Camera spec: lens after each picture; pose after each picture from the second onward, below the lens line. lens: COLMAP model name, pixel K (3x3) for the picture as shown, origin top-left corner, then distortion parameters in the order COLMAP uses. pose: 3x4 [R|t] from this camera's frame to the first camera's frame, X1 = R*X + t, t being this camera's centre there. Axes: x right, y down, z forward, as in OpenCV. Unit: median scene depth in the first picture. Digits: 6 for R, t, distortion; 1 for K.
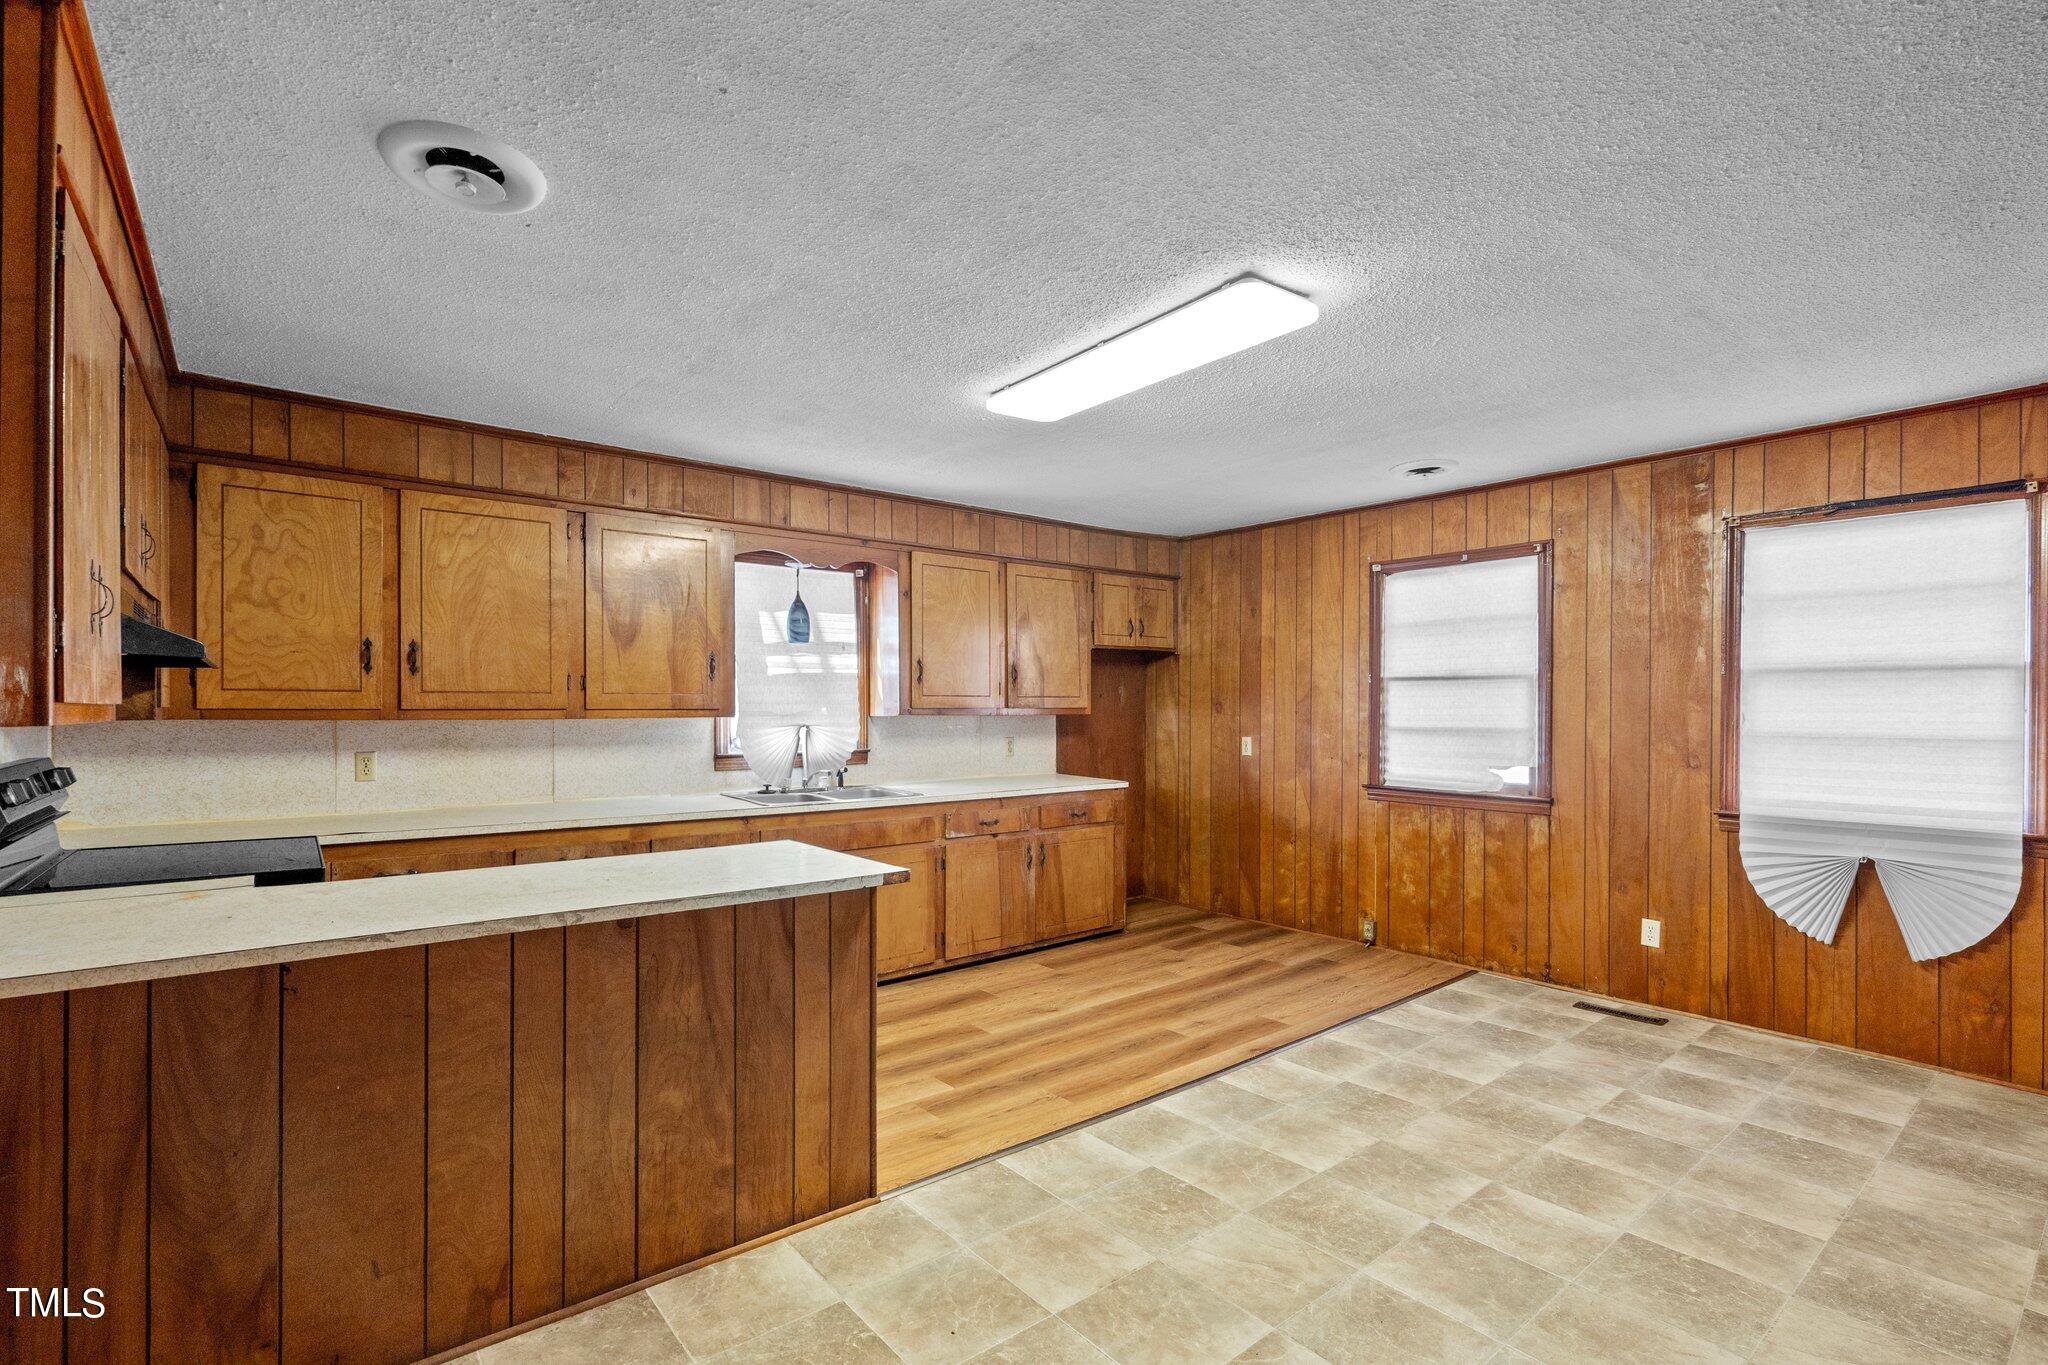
lens RADIAL K [[944.4, 0, 1022.9], [0, 944.4, 715.8], [0, 0, 1]] dist [-0.002628, 0.000490]
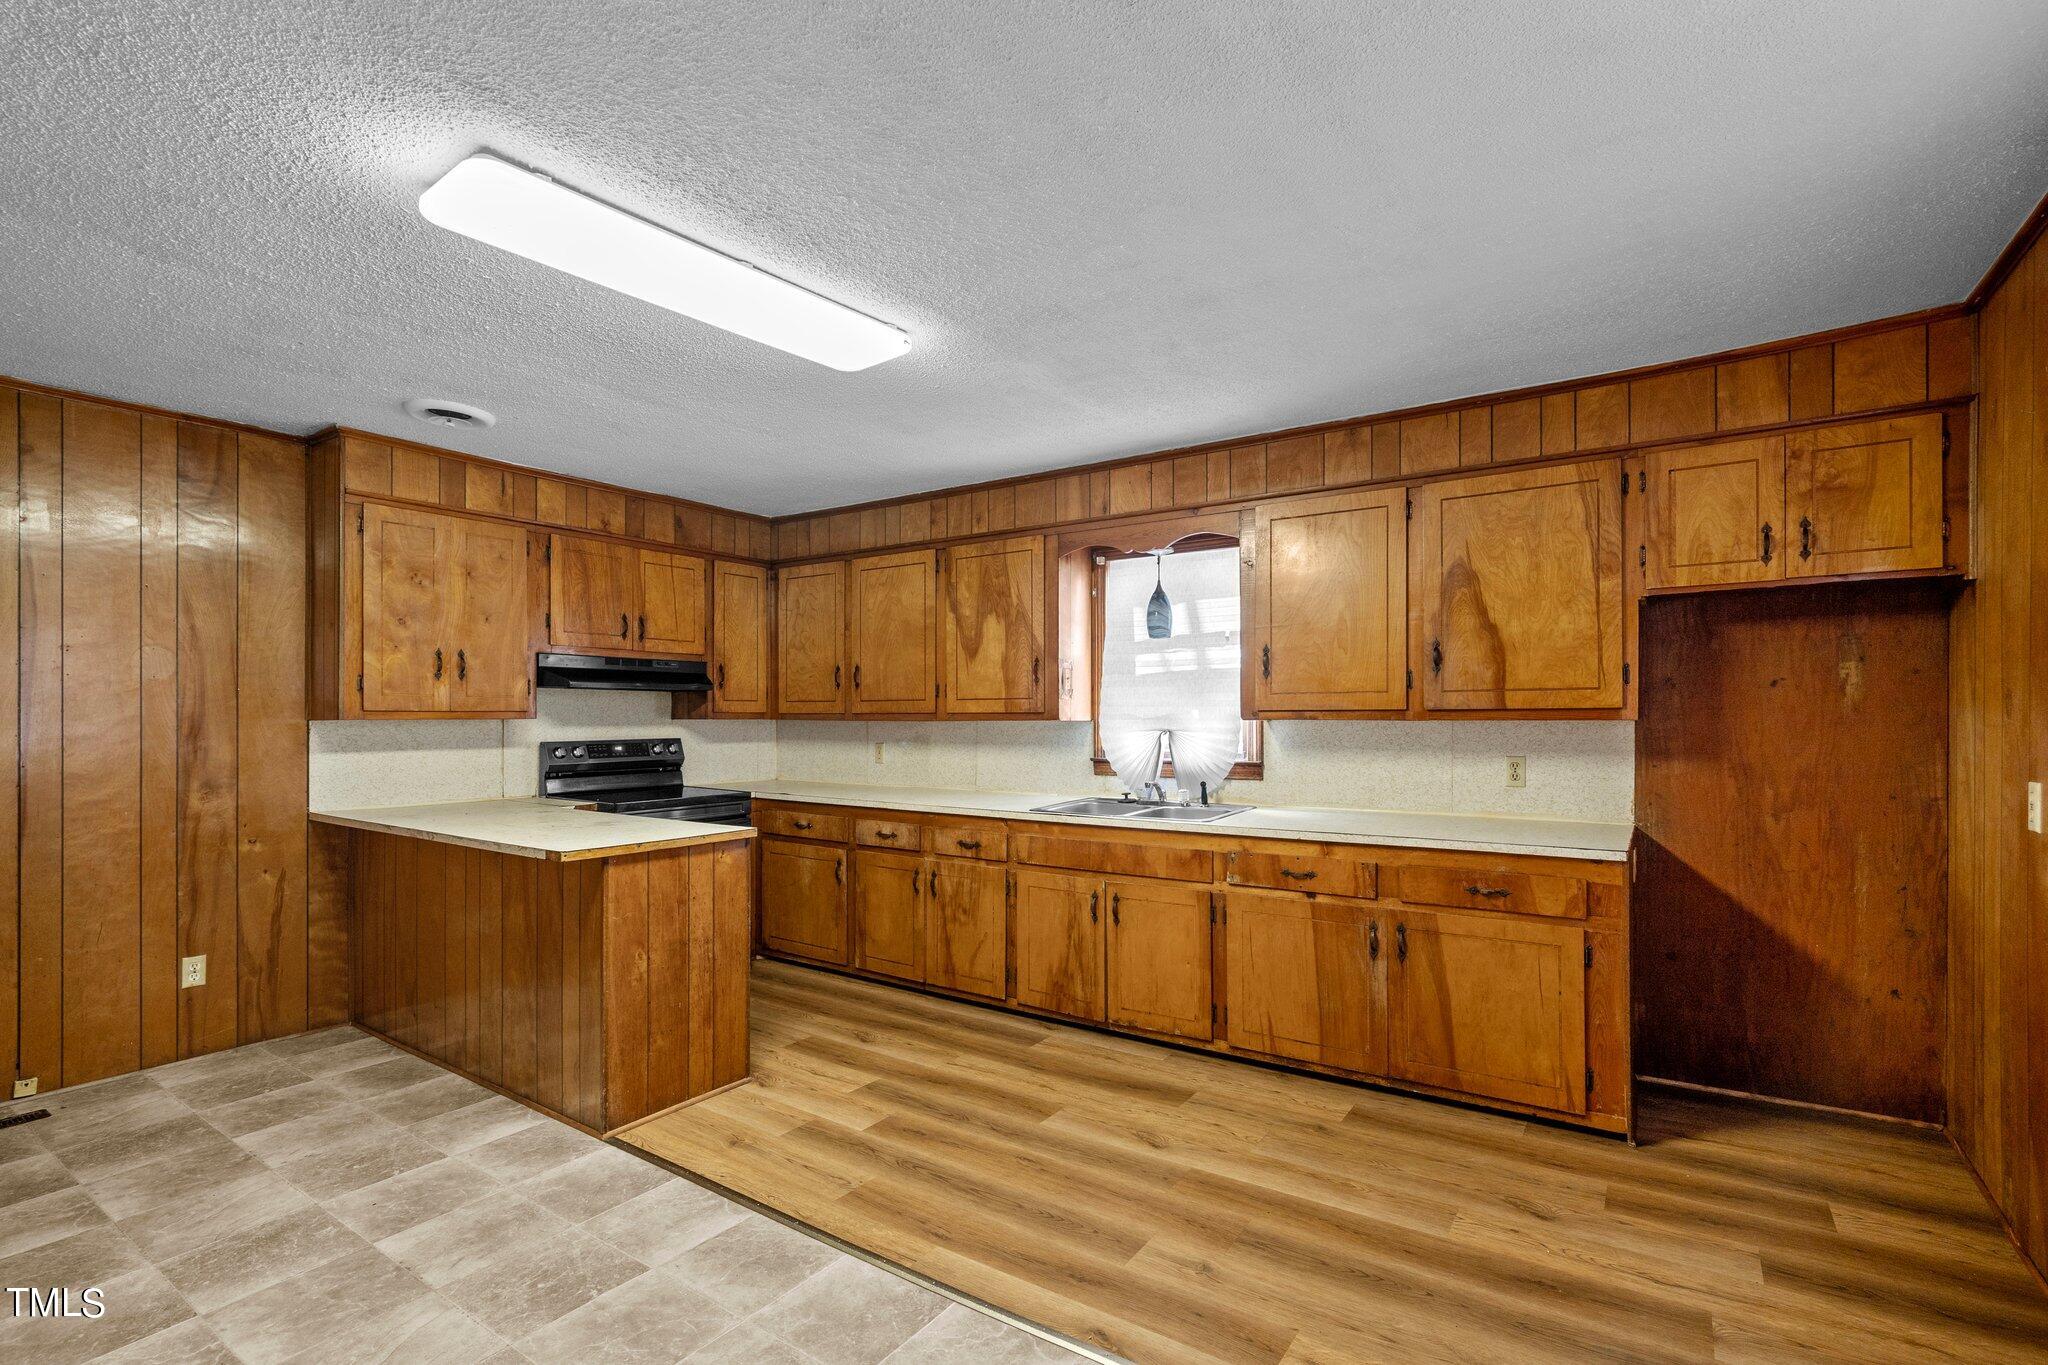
lens RADIAL K [[944.4, 0, 1022.9], [0, 944.4, 715.8], [0, 0, 1]] dist [-0.002628, 0.000490]
pose [[0.288396, 0.000121, -0.957511, 0.653582], [-0.005309, 0.999985, -0.001473, -0.001684], [0.957496, 0.005509, 0.288392, 0.690559]]
